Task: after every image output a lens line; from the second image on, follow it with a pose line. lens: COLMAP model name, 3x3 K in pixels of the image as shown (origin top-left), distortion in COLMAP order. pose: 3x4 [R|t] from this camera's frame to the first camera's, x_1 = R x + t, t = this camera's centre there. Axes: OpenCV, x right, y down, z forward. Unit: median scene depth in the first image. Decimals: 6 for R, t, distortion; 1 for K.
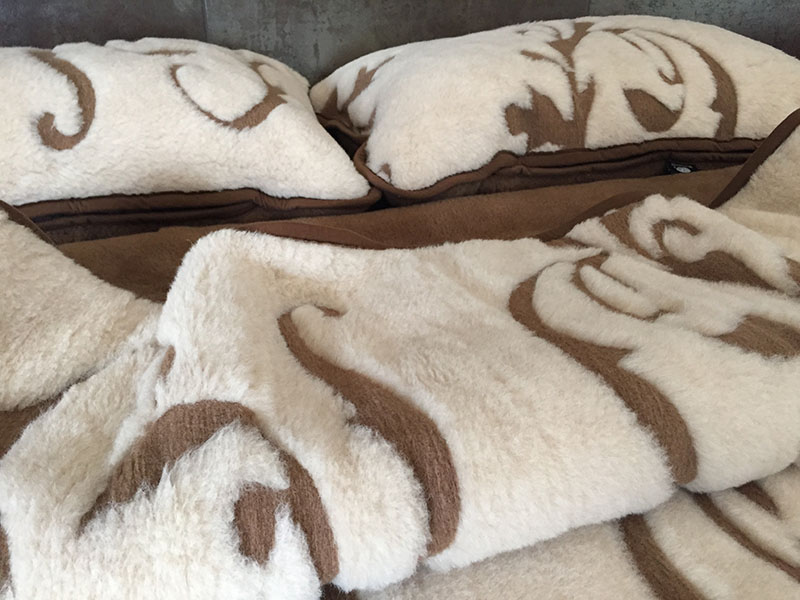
lens RADIAL K [[690.4, 0, 401.7], [0, 690.4, 300.0], [0, 0, 1]] dist [0.097103, -0.154392]
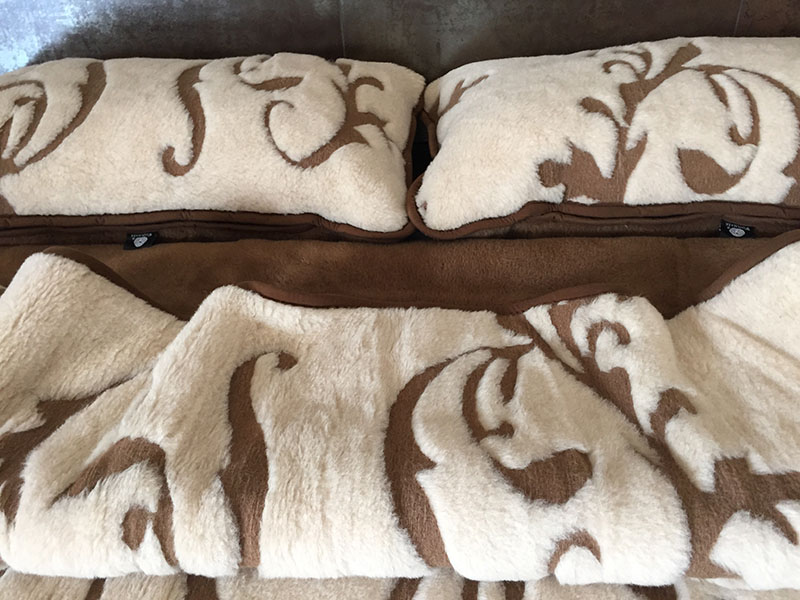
lens RADIAL K [[687.2, 0, 400.0], [0, 687.2, 300.0], [0, 0, 1]] dist [0.094400, -0.141279]
pose [[0.924026, 0.196990, -0.327675, 0.380304], [-0.129530, 0.967660, 0.216465, -0.305389], [0.359720, -0.157575, 0.919659, -0.119879]]
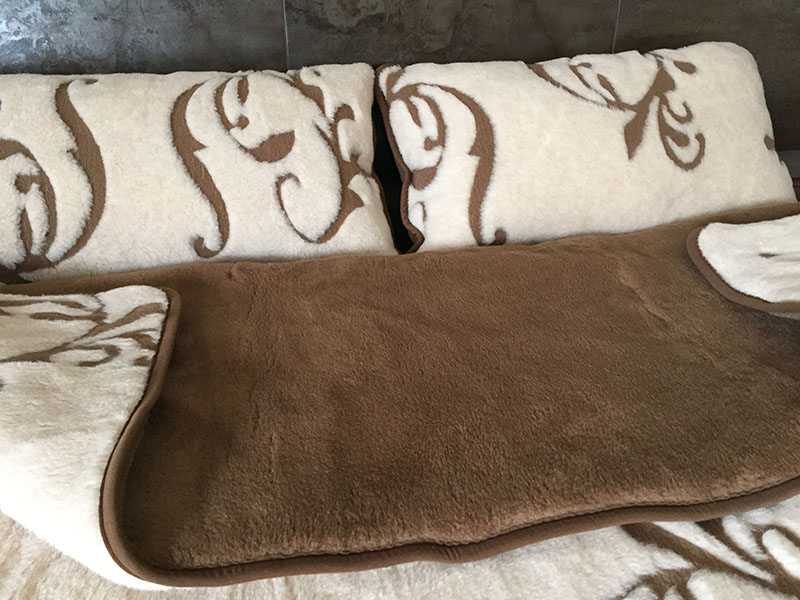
lens RADIAL K [[687.2, 0, 400.0], [0, 687.2, 300.0], [0, 0, 1]] dist [0.094400, -0.141279]
pose [[0.977068, 0.203770, 0.061771, -0.128877], [-0.197399, 0.758106, 0.621538, -1.113221], [0.079822, -0.619479, 0.780945, -0.230463]]
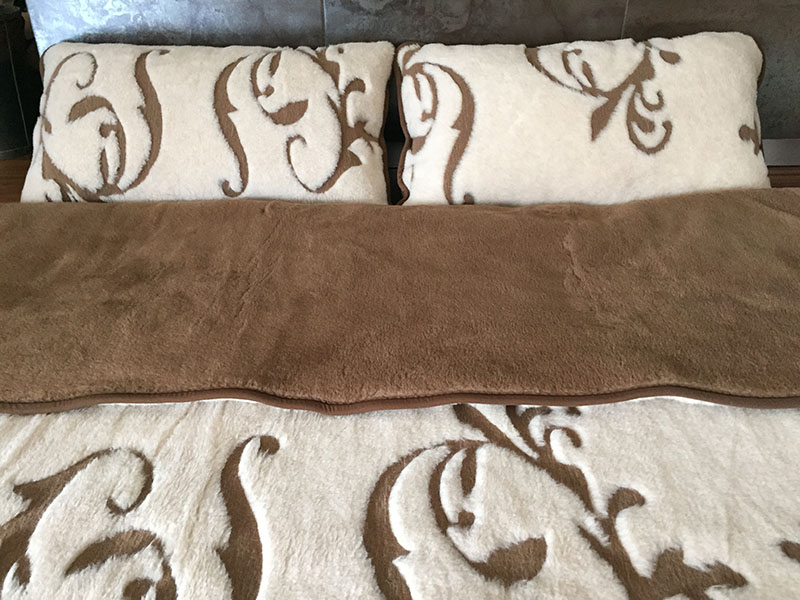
lens RADIAL K [[687.2, 0, 400.0], [0, 687.2, 300.0], [0, 0, 1]] dist [0.094400, -0.141279]
pose [[0.942101, 0.311481, -0.124197, 0.298794], [-0.133009, 0.687102, 0.714282, -1.410032], [0.307821, -0.656407, 0.688750, -0.412895]]
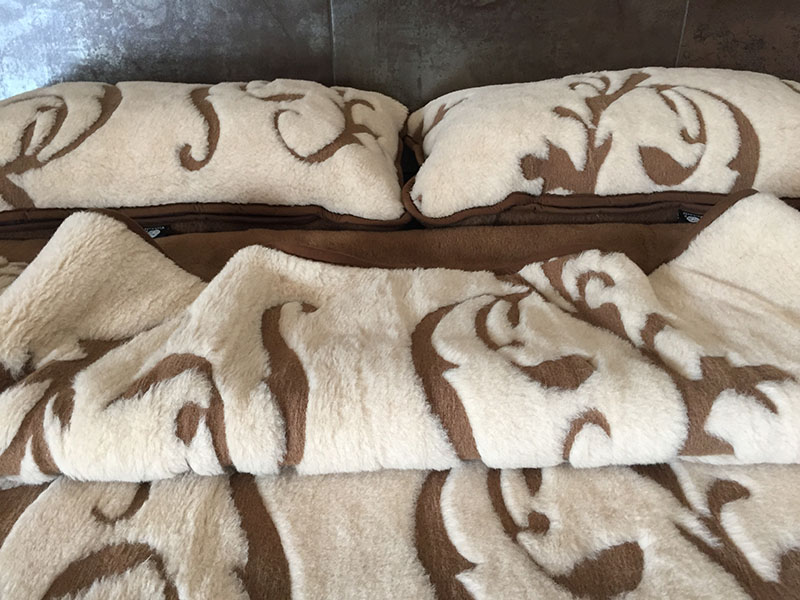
lens RADIAL K [[687.2, 0, 400.0], [0, 687.2, 300.0], [0, 0, 1]] dist [0.094400, -0.141279]
pose [[0.948752, 0.142960, -0.281837, 0.360926], [-0.128148, 0.989253, 0.070403, -0.094257], [0.288873, -0.030678, 0.956876, -0.273139]]
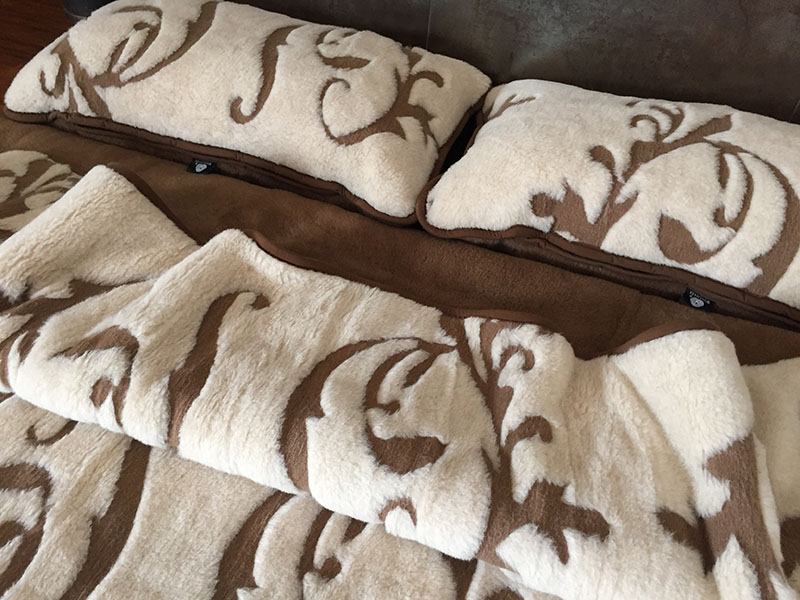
lens RADIAL K [[687.2, 0, 400.0], [0, 687.2, 300.0], [0, 0, 1]] dist [0.094400, -0.141279]
pose [[0.771285, 0.470035, -0.429169, 0.634753], [-0.349593, 0.876305, 0.331473, -0.479706], [0.531887, -0.105626, 0.840202, -0.179689]]
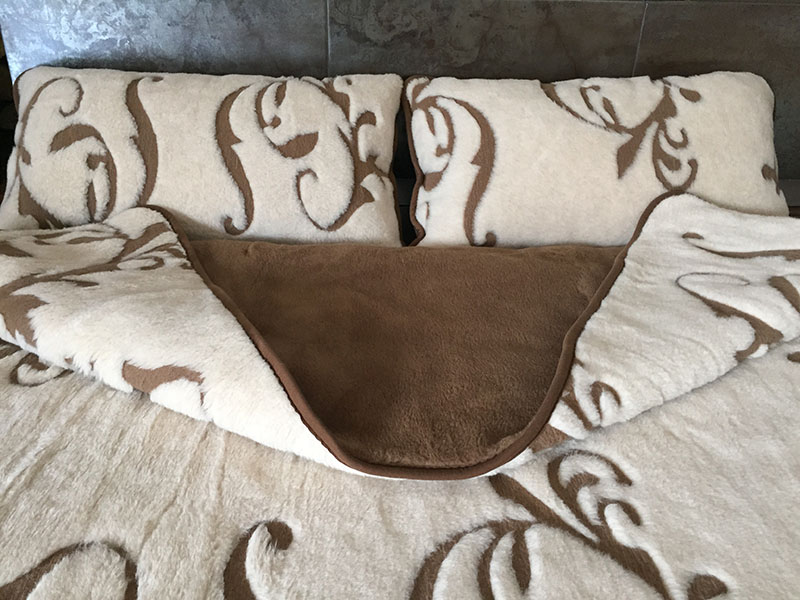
lens RADIAL K [[685.4, 0, 400.0], [0, 685.4, 300.0], [0, 0, 1]] dist [0.095862, -0.140993]
pose [[0.951927, 0.300089, -0.061487, 0.094331], [-0.186291, 0.726475, 0.661461, -1.293439], [0.243166, -0.618208, 0.747455, -0.357596]]
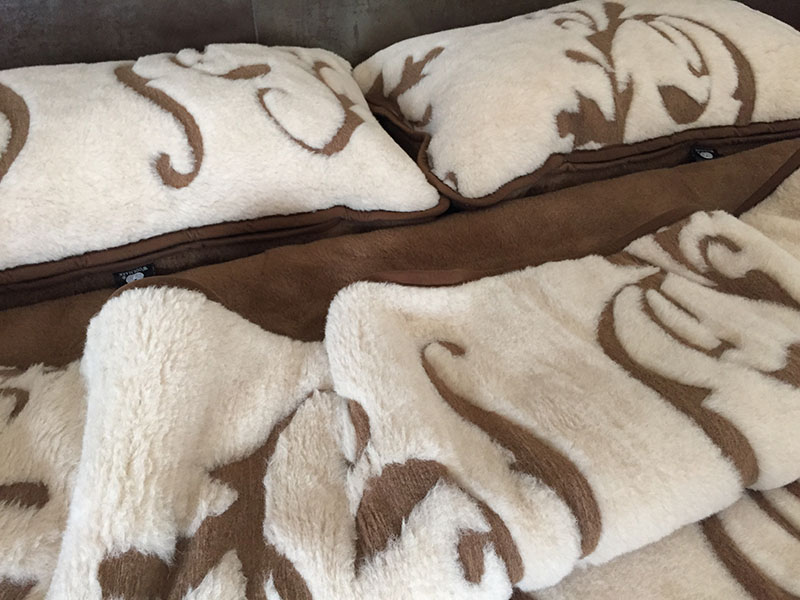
lens RADIAL K [[690.4, 0, 401.7], [0, 690.4, 300.0], [0, 0, 1]] dist [0.097103, -0.154392]
pose [[0.998248, -0.038823, 0.044644, -0.173829], [0.031294, 0.986870, 0.158455, -0.187493], [-0.050209, -0.156781, 0.986356, -0.136201]]
